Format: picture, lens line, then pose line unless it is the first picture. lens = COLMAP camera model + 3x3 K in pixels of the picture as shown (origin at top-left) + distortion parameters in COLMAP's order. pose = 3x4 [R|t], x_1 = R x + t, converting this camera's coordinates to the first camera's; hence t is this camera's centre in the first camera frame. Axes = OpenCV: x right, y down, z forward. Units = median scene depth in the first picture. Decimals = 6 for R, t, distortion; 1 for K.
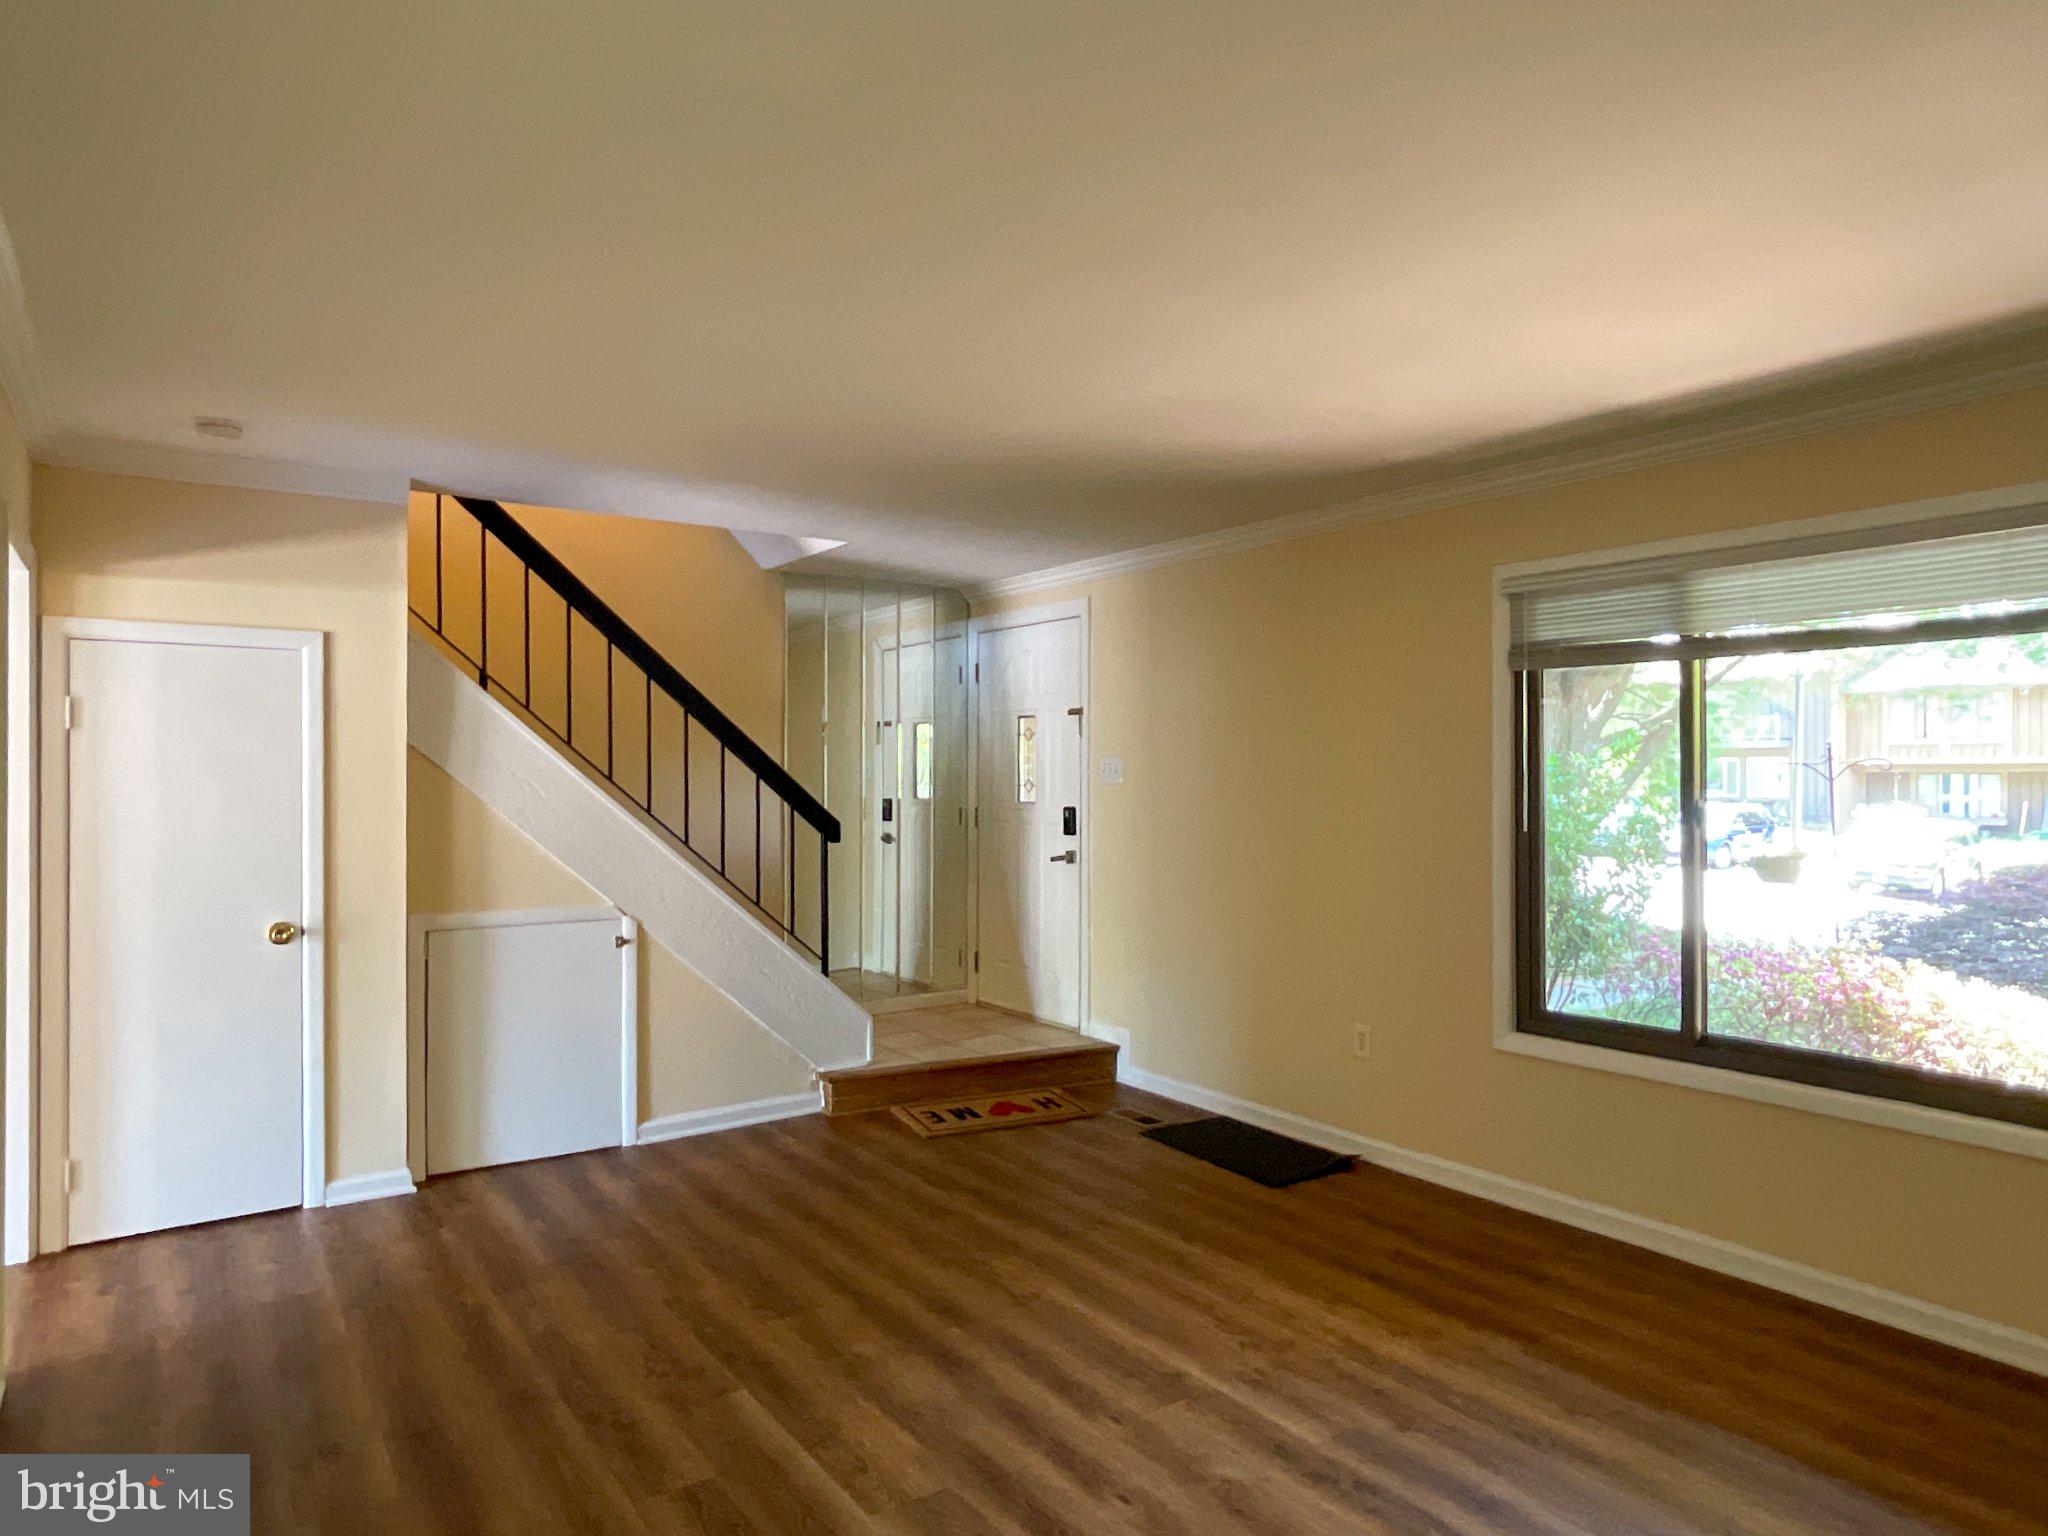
lens RADIAL K [[1231.7, 0, 1027.0], [0, 1231.7, 767.1], [0, 0, 1]] dist [0.003816, 0.000695]
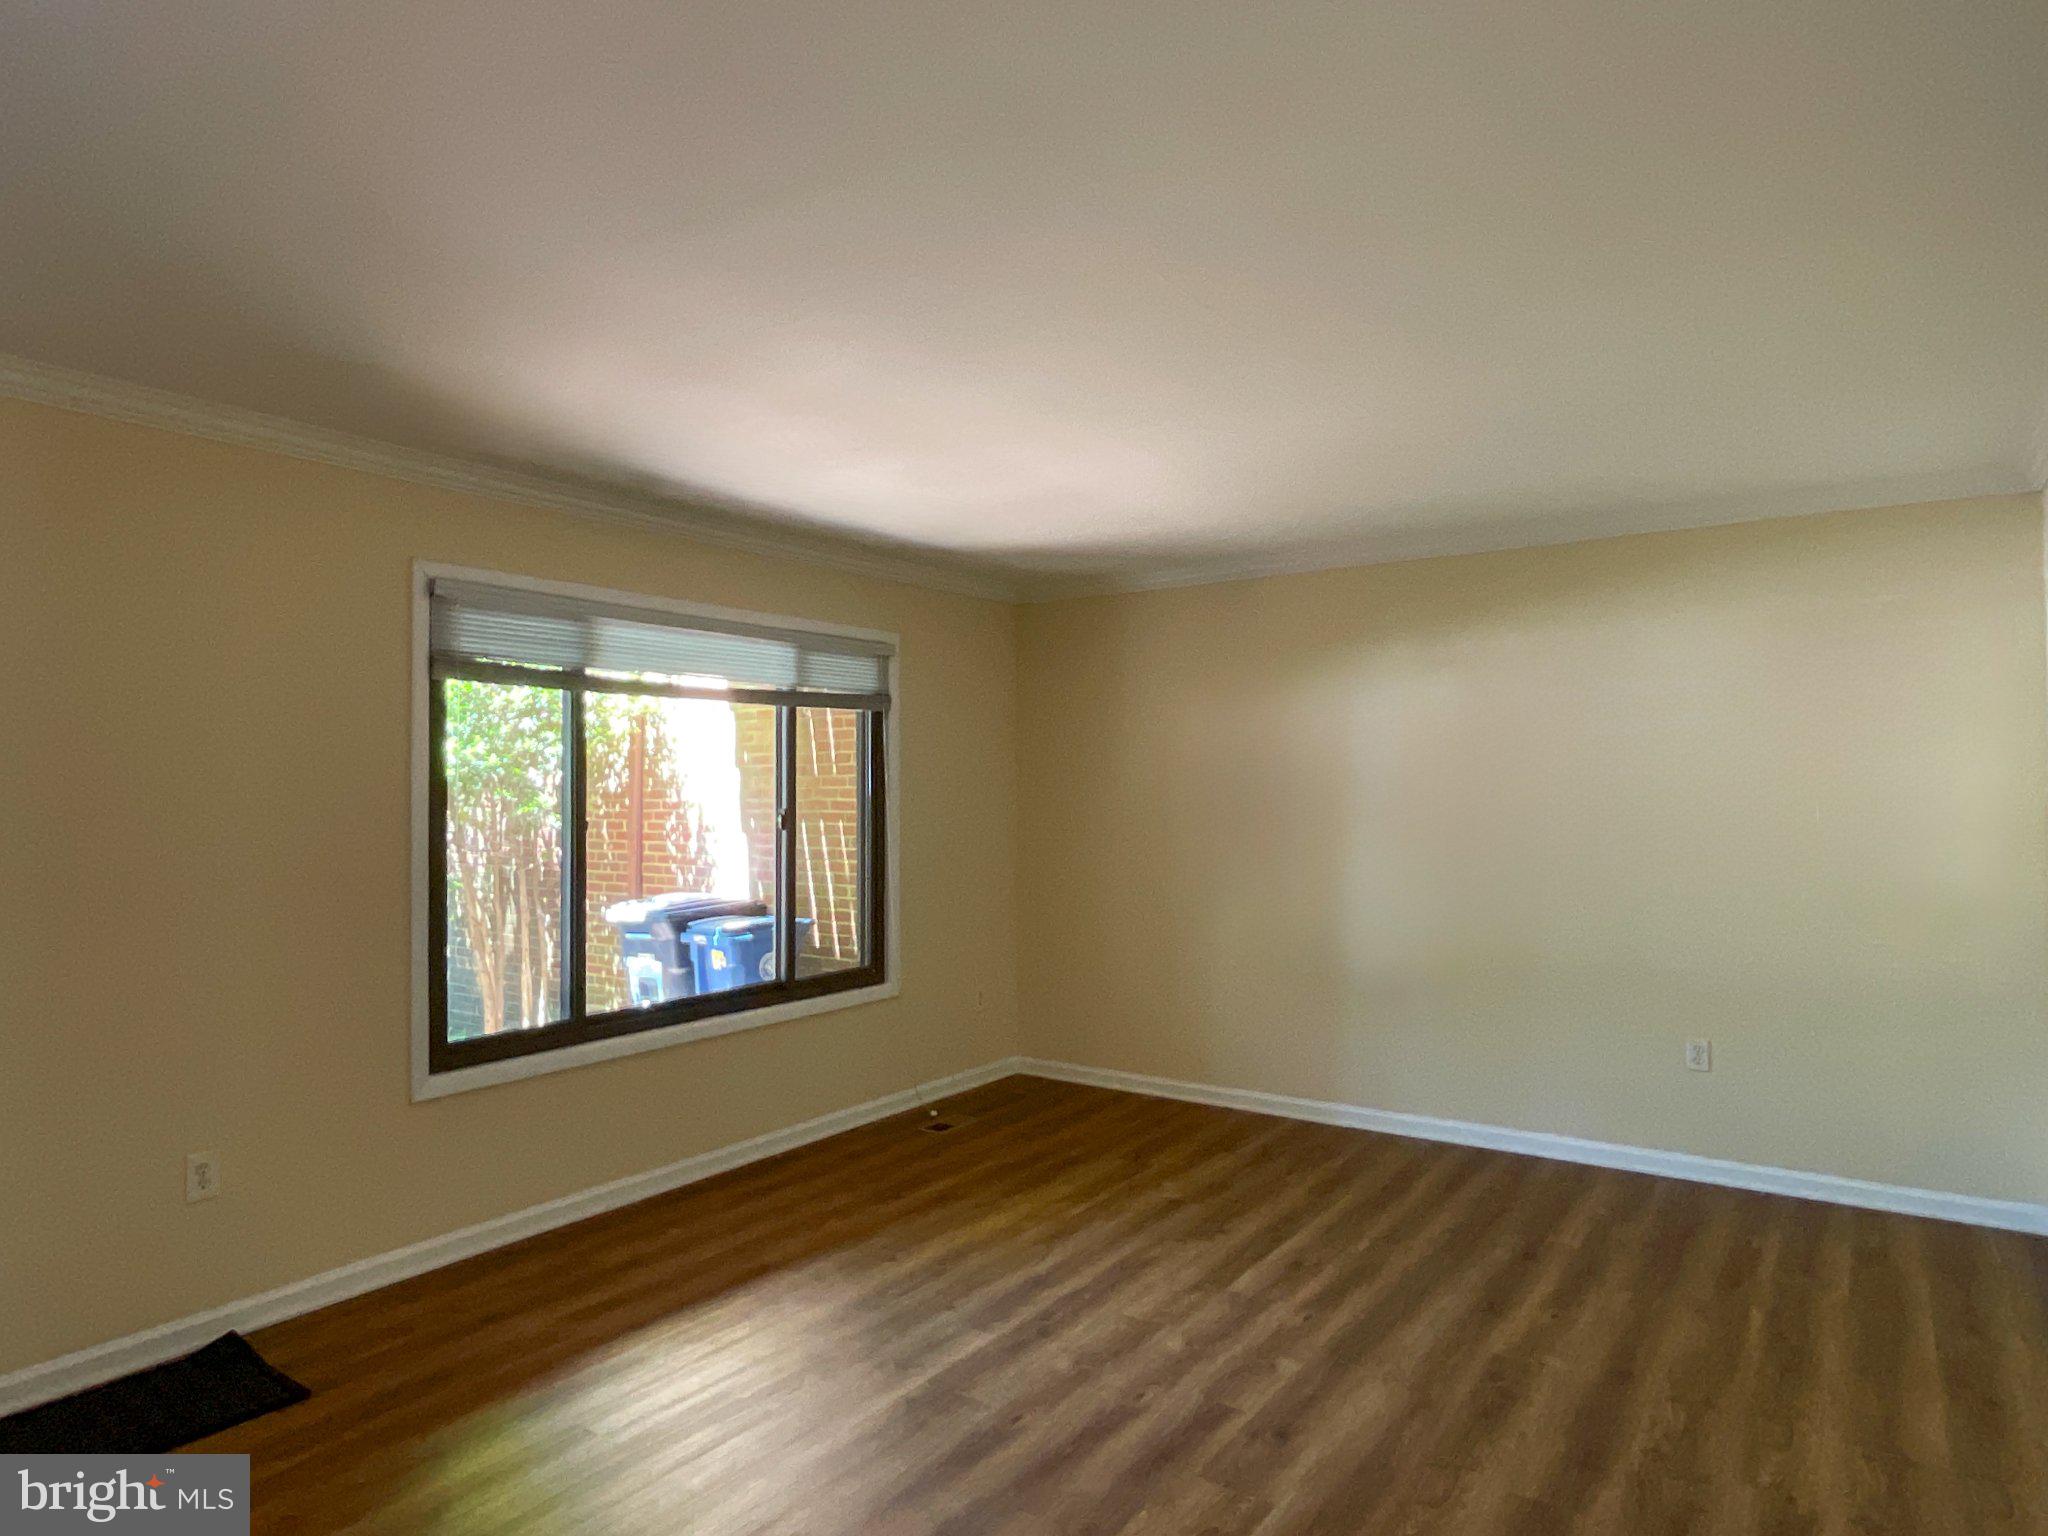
lens RADIAL K [[1216.9, 0, 1010.5], [0, 1216.9, 764.7], [0, 0, 1]] dist [-0.018633, 0.019991]
pose [[-0.331262, 0.024552, 0.943219, -0.547490], [-0.000777, 0.999654, -0.026294, 0.009228], [-0.943539, -0.009444, -0.331128, 0.829461]]
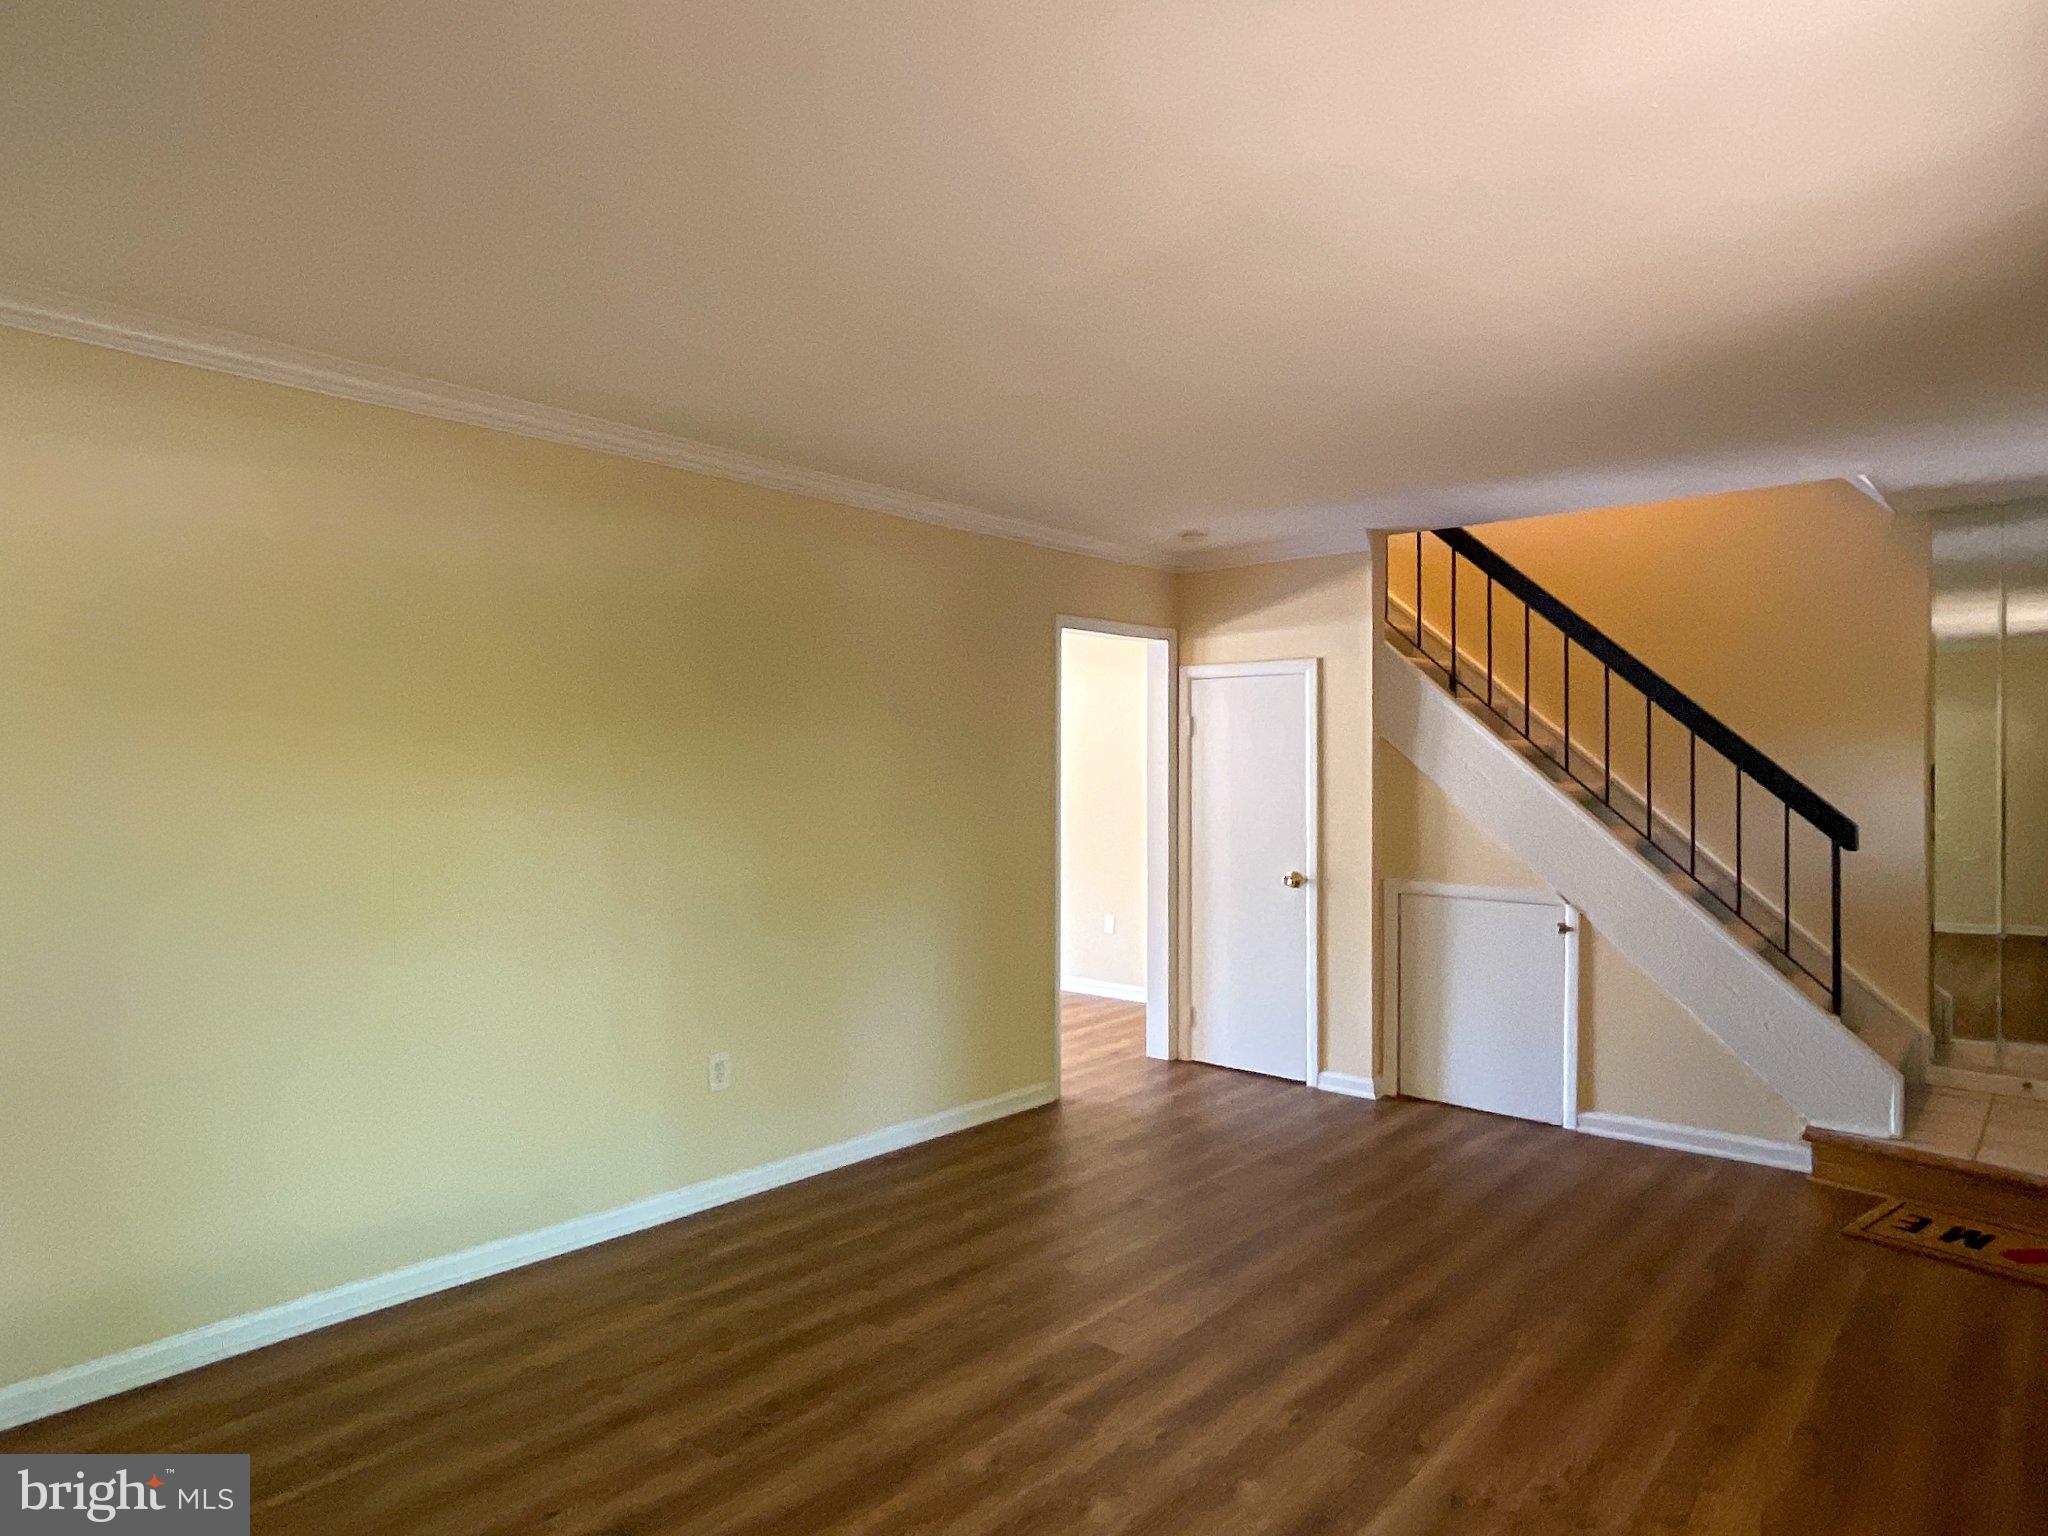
lens RADIAL K [[1231.7, 0, 1027.0], [0, 1231.7, 767.1], [0, 0, 1]] dist [0.003816, 0.000695]
pose [[0.241999, 0.001752, -0.970275, 0.602227], [0.003723, 0.999989, 0.002734, 0.003277], [0.970269, -0.004274, 0.241990, 0.344359]]
